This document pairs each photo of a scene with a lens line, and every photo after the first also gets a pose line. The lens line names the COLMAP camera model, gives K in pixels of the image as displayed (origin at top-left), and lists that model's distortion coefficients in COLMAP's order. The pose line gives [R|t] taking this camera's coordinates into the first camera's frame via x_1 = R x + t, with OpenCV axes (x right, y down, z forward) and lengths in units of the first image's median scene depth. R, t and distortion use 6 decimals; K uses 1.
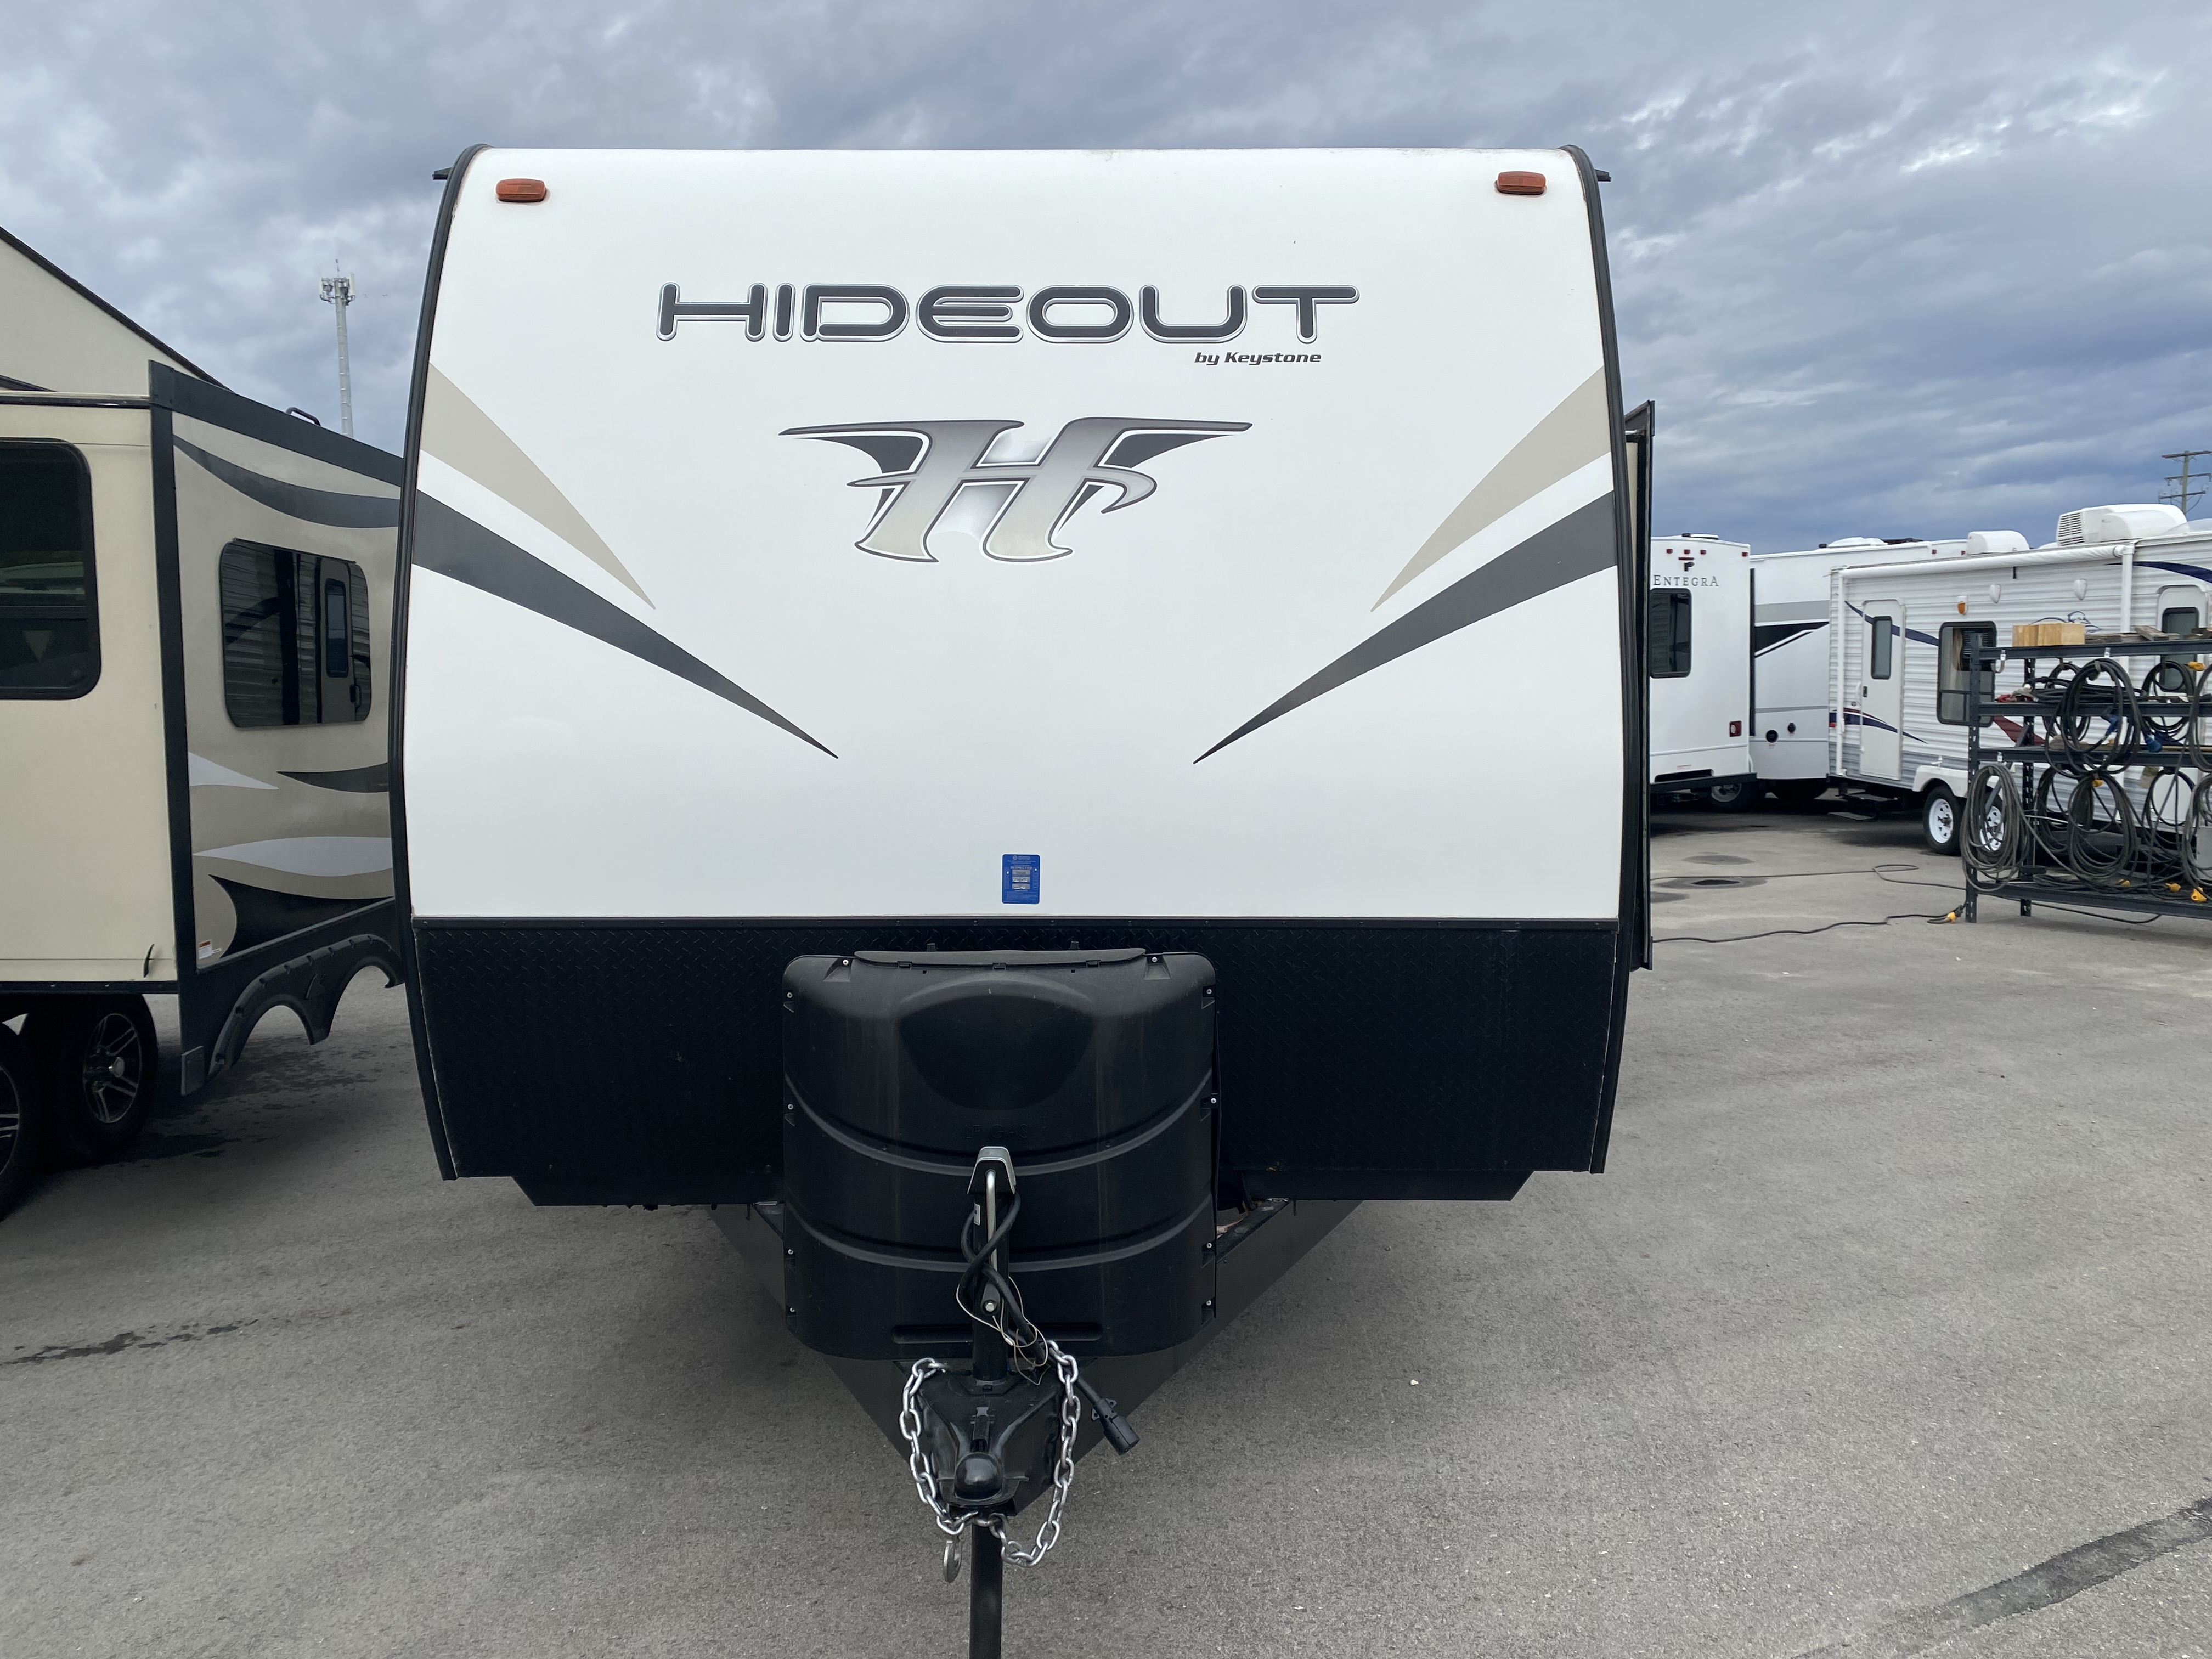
lens RADIAL K [[1694.9, 0, 1112.3], [0, 1694.9, 836.8], [0, 0, 1]] dist [0.038785, -0.037763]
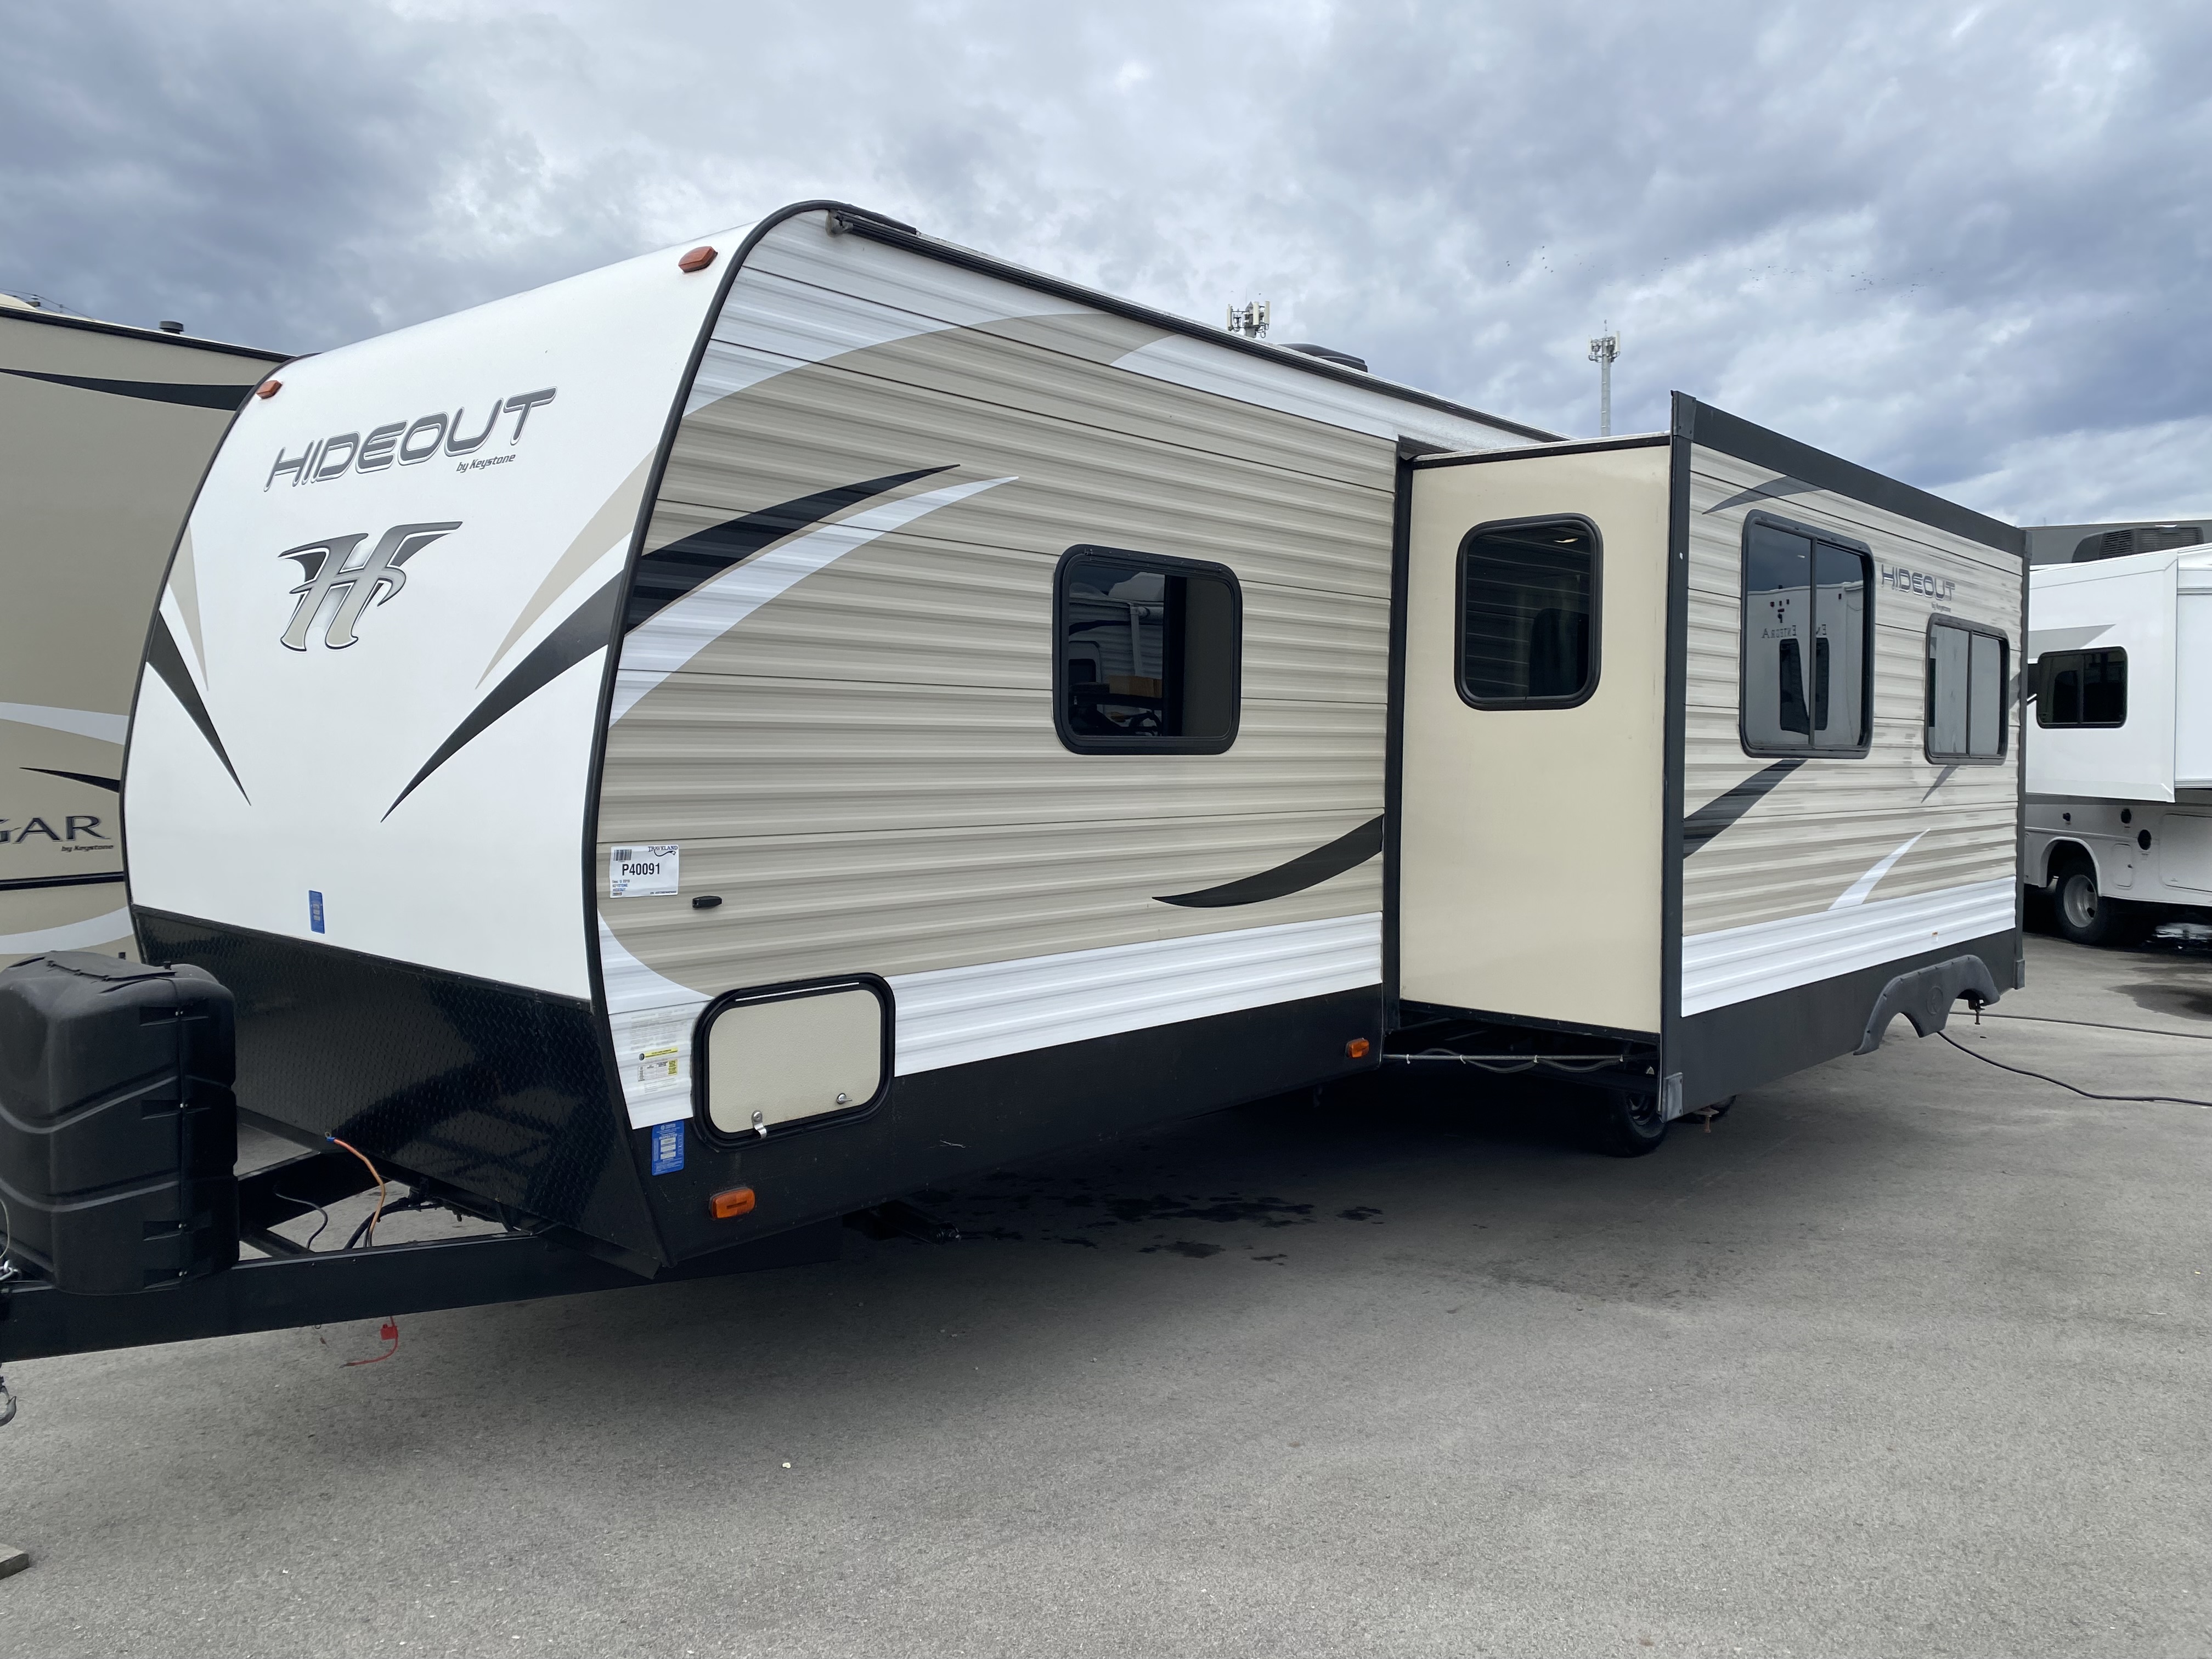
lens RADIAL K [[1694.9, 0, 1098.3], [0, 1694.9, 811.7], [0, 0, 1]] dist [0.038785, -0.037763]
pose [[0.746270, 0.042330, -0.664296, 1.129316], [-0.064782, 0.997857, -0.009191, -0.068236], [0.662483, 0.049893, 0.747413, 0.439391]]
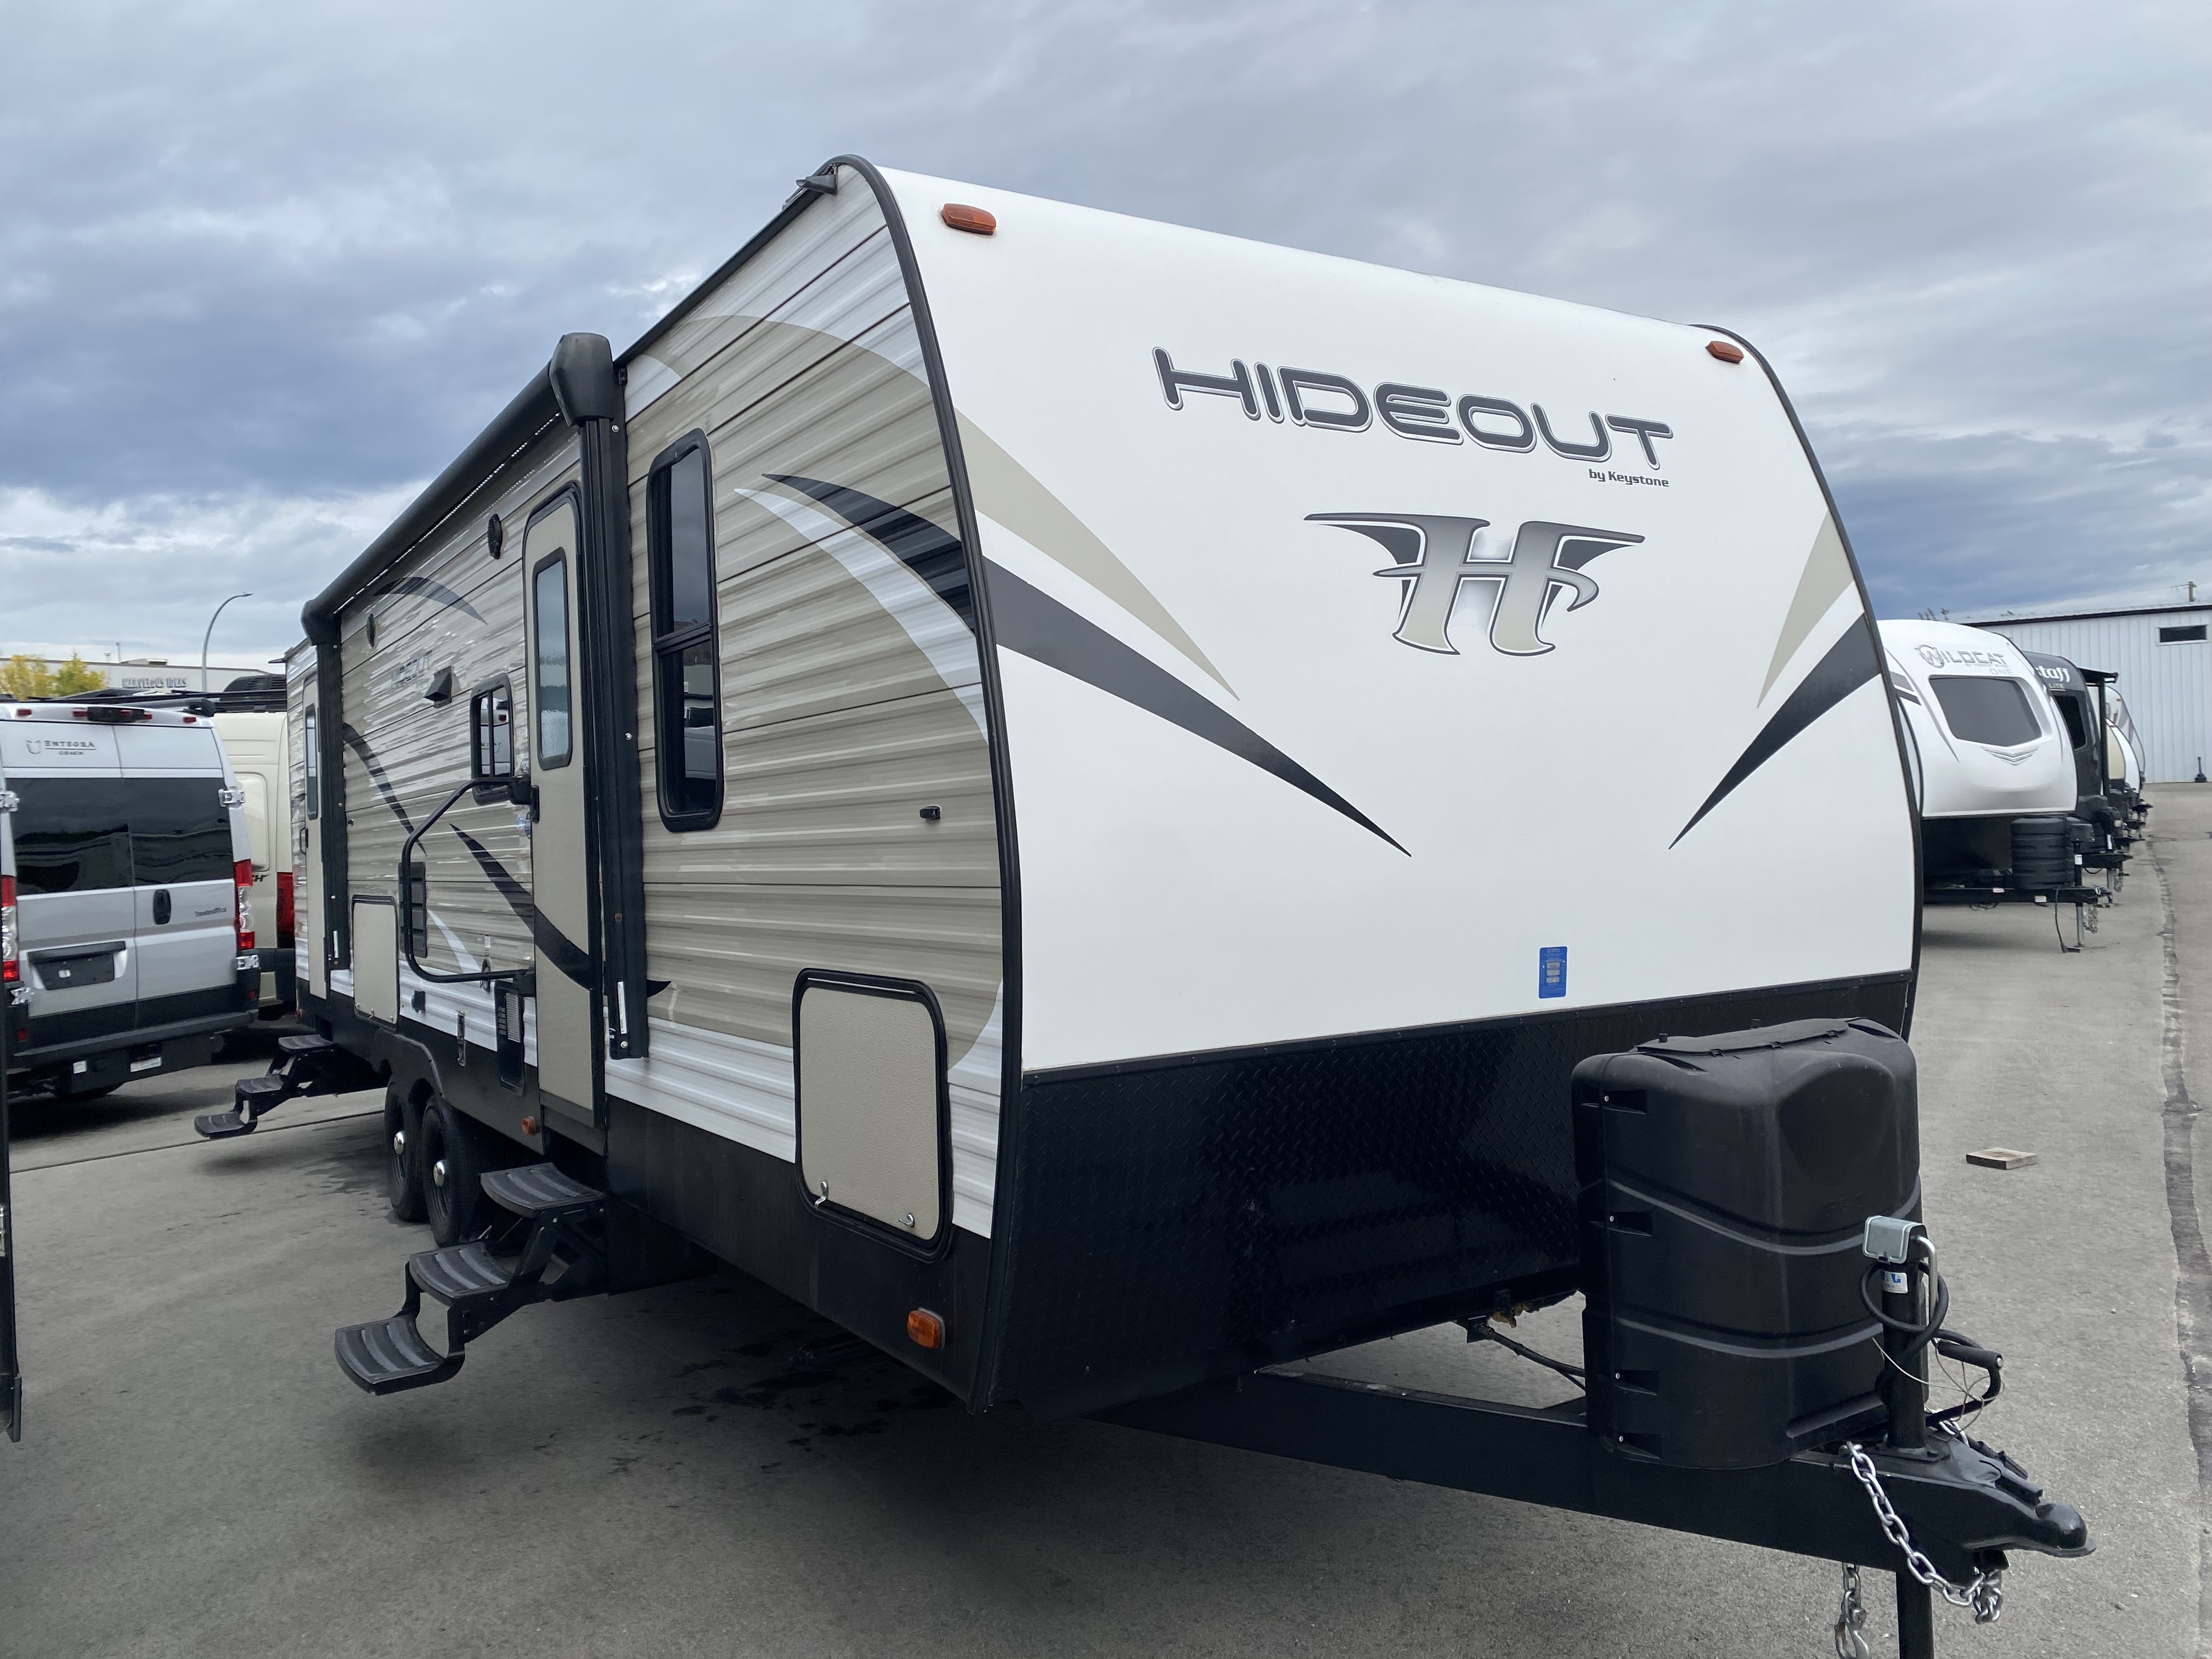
lens RADIAL K [[1694.9, 0, 1116.9], [0, 1694.9, 813.2], [0, 0, 1]] dist [0.038785, -0.037763]
pose [[0.846450, -0.025383, 0.531862, -0.771004], [0.077491, 0.994101, -0.075883, -0.011415], [-0.526799, 0.105445, 0.843424, 0.274792]]
